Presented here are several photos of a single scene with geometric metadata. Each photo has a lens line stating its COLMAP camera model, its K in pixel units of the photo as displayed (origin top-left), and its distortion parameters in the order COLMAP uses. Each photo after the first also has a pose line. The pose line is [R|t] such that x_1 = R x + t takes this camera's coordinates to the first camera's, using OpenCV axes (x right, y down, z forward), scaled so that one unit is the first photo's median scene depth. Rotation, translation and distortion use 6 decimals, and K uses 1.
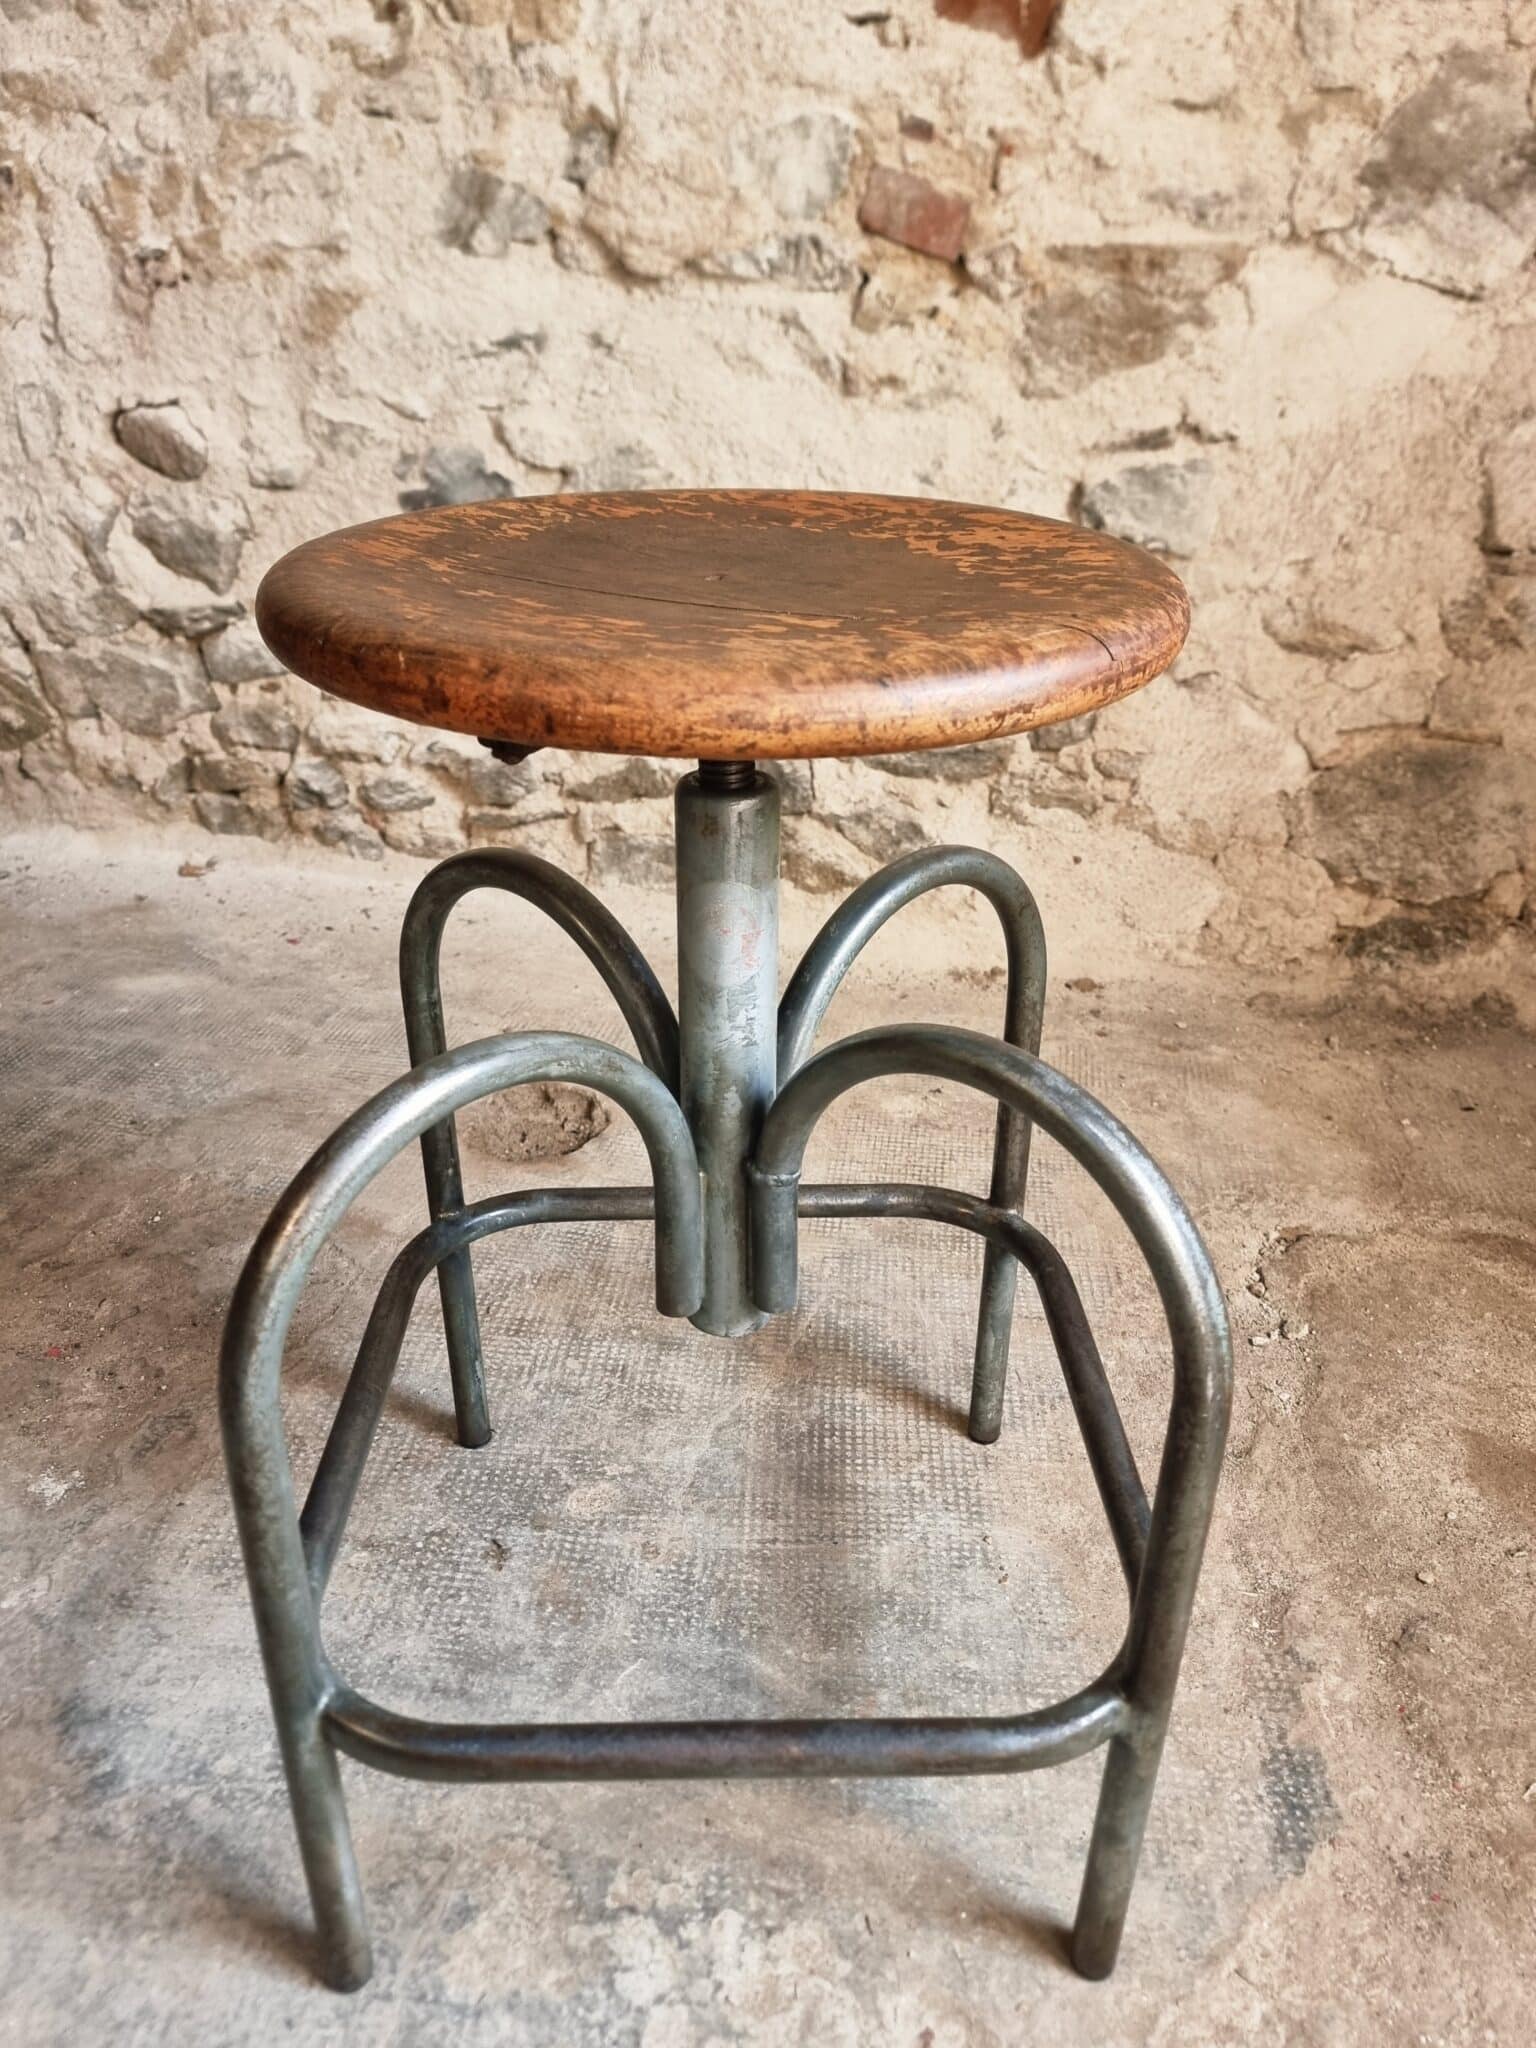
lens RADIAL K [[1481.5, 0, 765.4], [0, 1481.5, 1046.1], [0, 0, 1]] dist [0.062384, -0.057468]
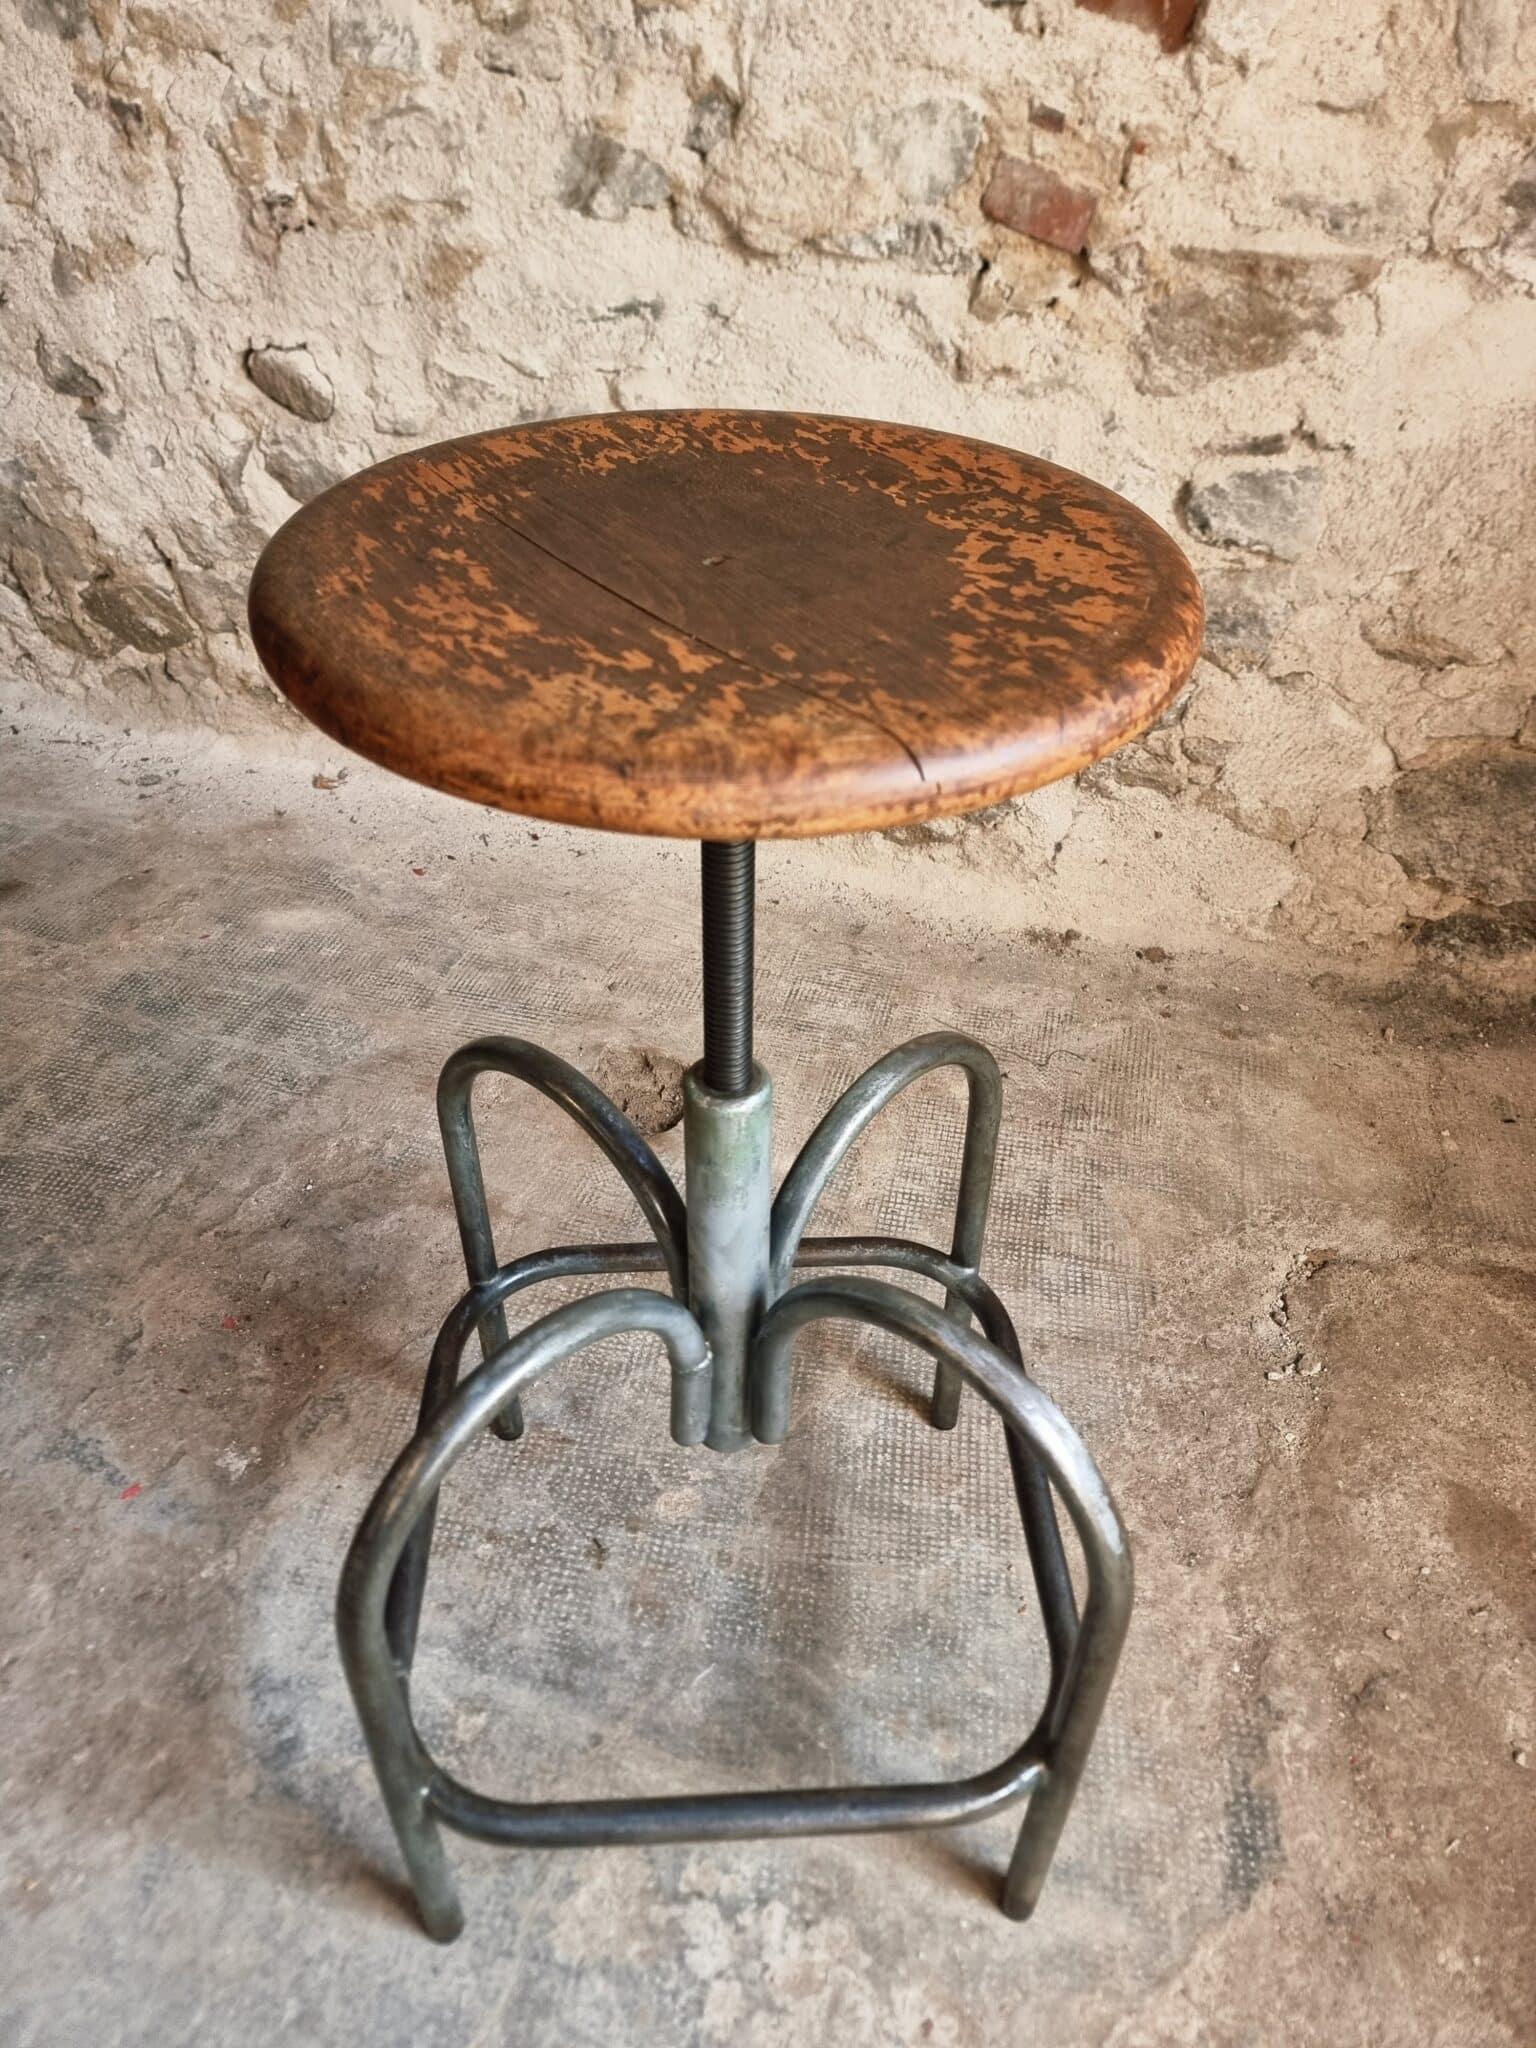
lens RADIAL K [[1436.5, 0, 753.1], [0, 1436.5, 1014.2], [0, 0, 1]] dist [0.074902, -0.066632]
pose [[0.996674, 0.046753, -0.066748, 0.001466], [-0.034725, 0.984630, 0.171166, -0.182865], [0.073724, -0.168279, 0.982979, -0.039515]]
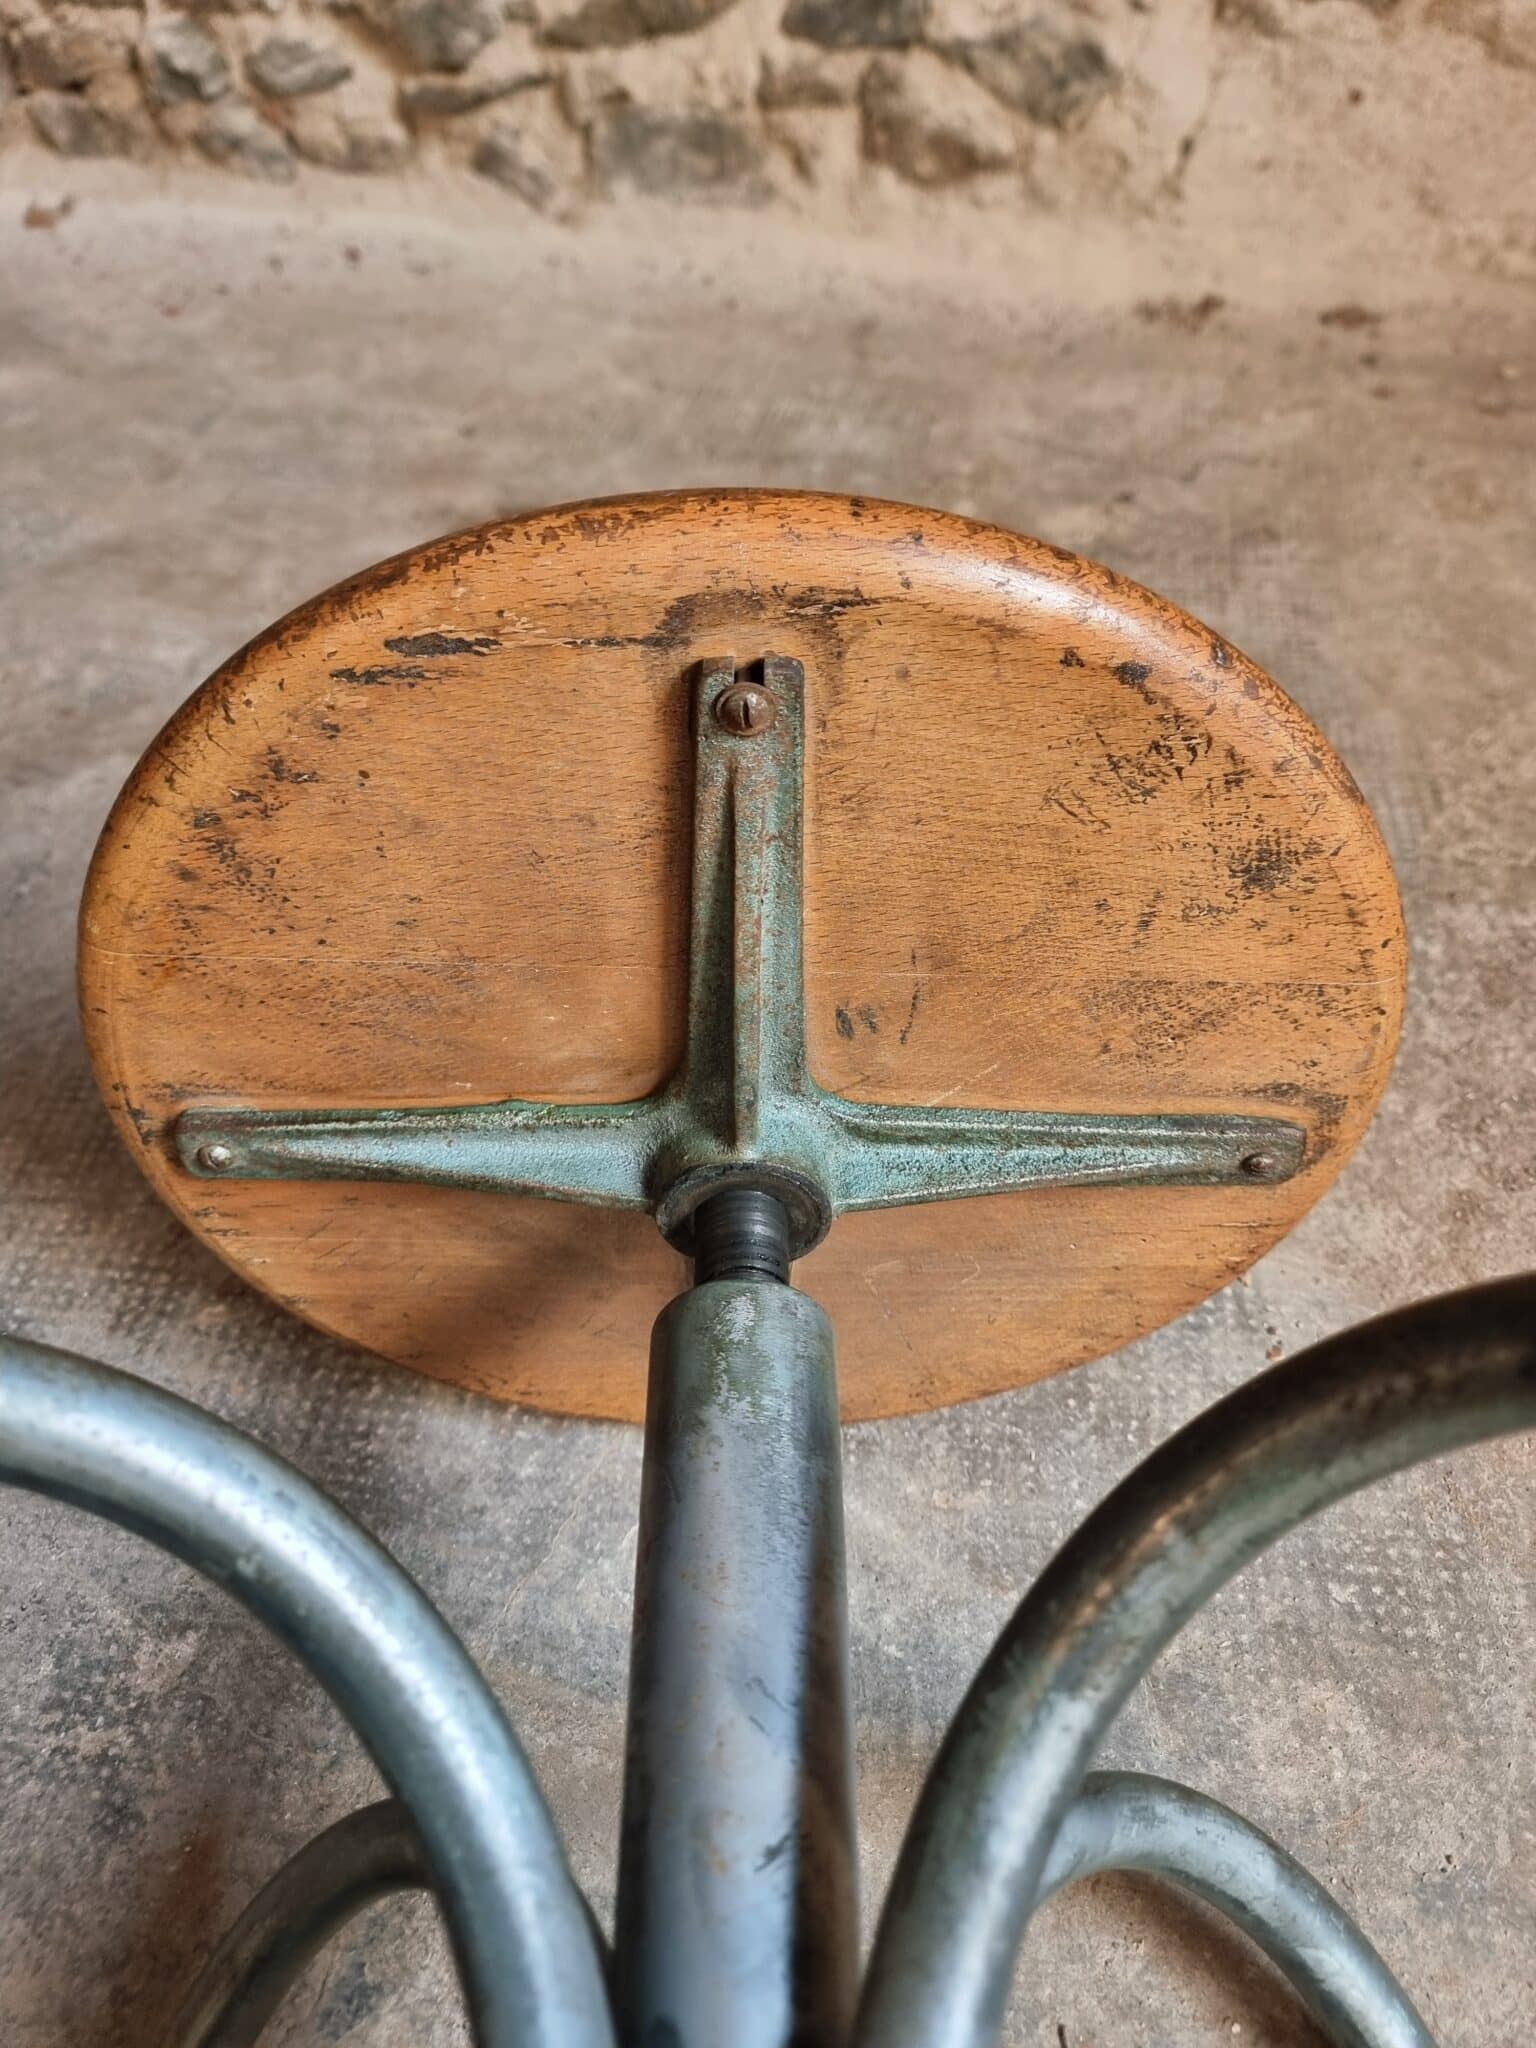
lens RADIAL K [[1457.3, 0, 761.5], [0, 1457.3, 1029.4], [0, 0, 1]] dist [0.050772, -0.065147]
pose [[0.997231, -0.015745, -0.072685, 0.001038], [0.040133, 0.936741, 0.347715, 0.018063], [0.062612, -0.349669, 0.934779, 0.305664]]
